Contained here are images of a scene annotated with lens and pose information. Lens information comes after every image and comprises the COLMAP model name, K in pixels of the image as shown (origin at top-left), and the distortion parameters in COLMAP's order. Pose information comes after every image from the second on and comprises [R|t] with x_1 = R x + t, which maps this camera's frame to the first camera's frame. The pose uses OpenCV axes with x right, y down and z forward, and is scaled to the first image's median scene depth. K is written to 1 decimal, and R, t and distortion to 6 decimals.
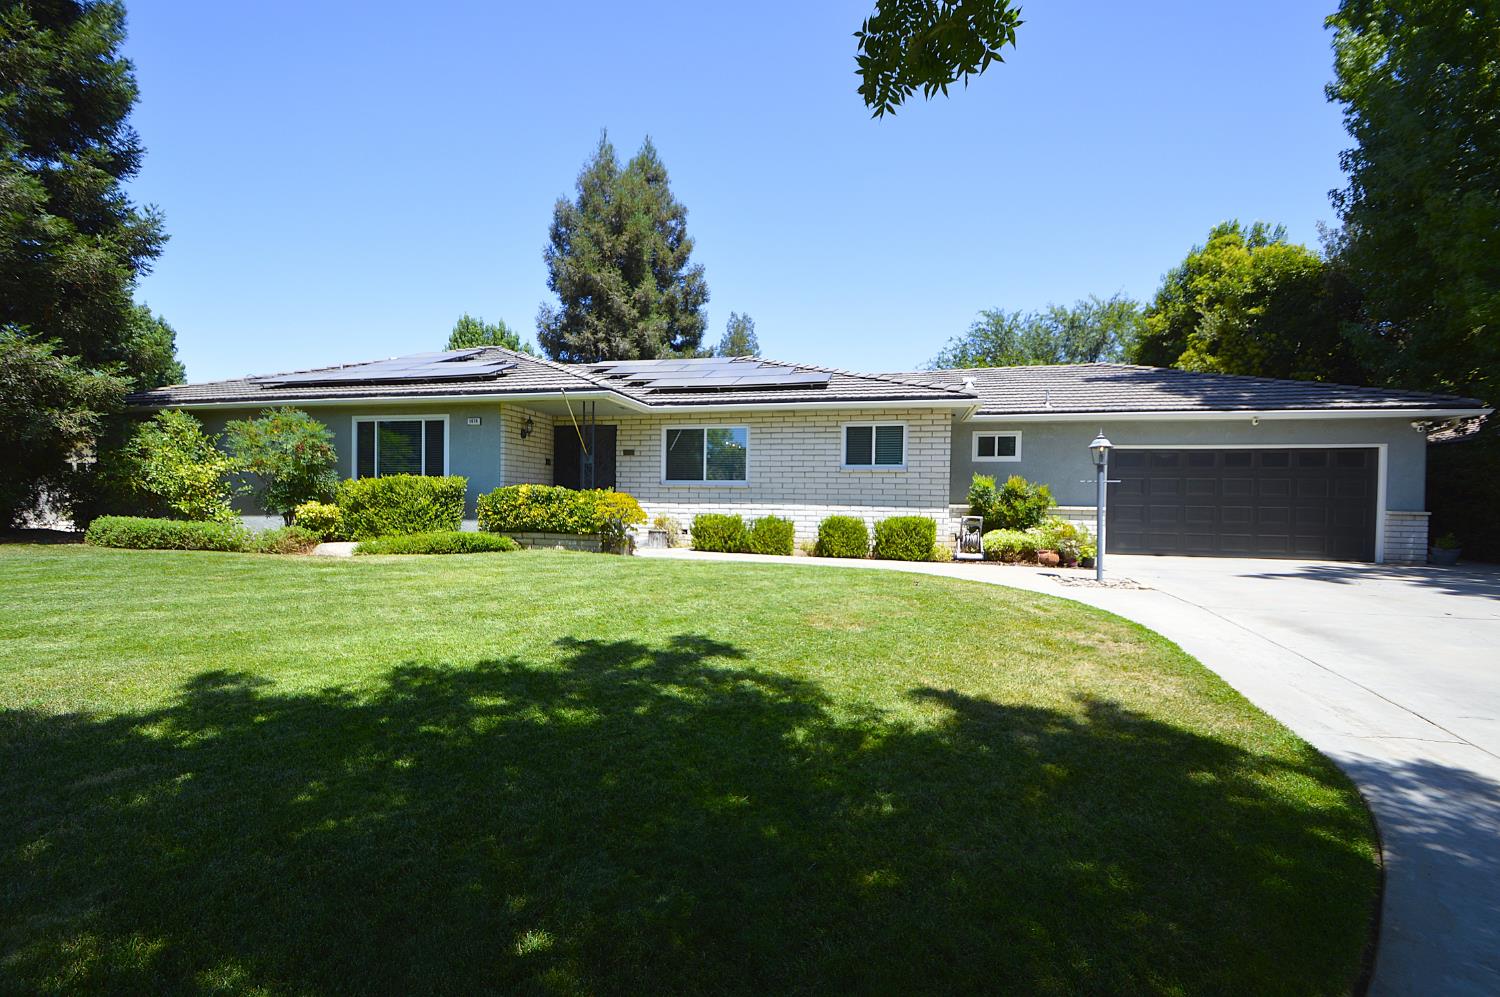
lens RADIAL K [[665.3, 0, 744.5], [0, 665.3, 522.0], [0, 0, 1]] dist [0.004229, -0.013408]
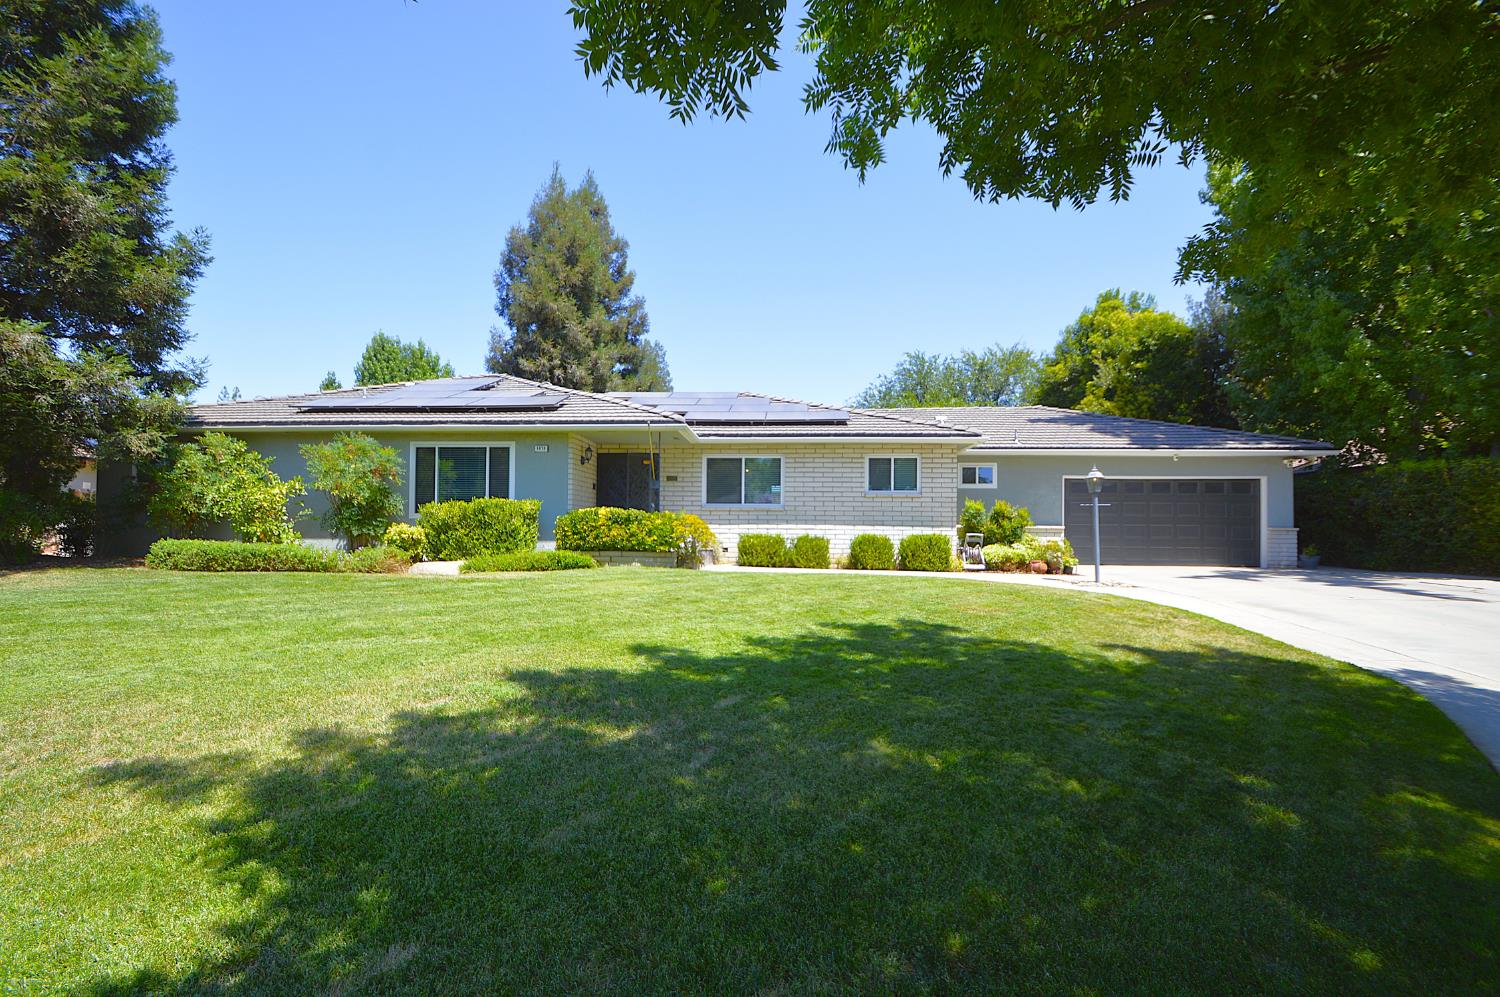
lens RADIAL K [[665.3, 0, 744.5], [0, 665.3, 522.0], [0, 0, 1]] dist [0.004229, -0.013408]
pose [[0.985174, -0.003536, 0.171520, -0.253372], [0.009808, 0.999313, -0.035732, 0.008412], [-0.171276, 0.036884, 0.984532, -0.105257]]
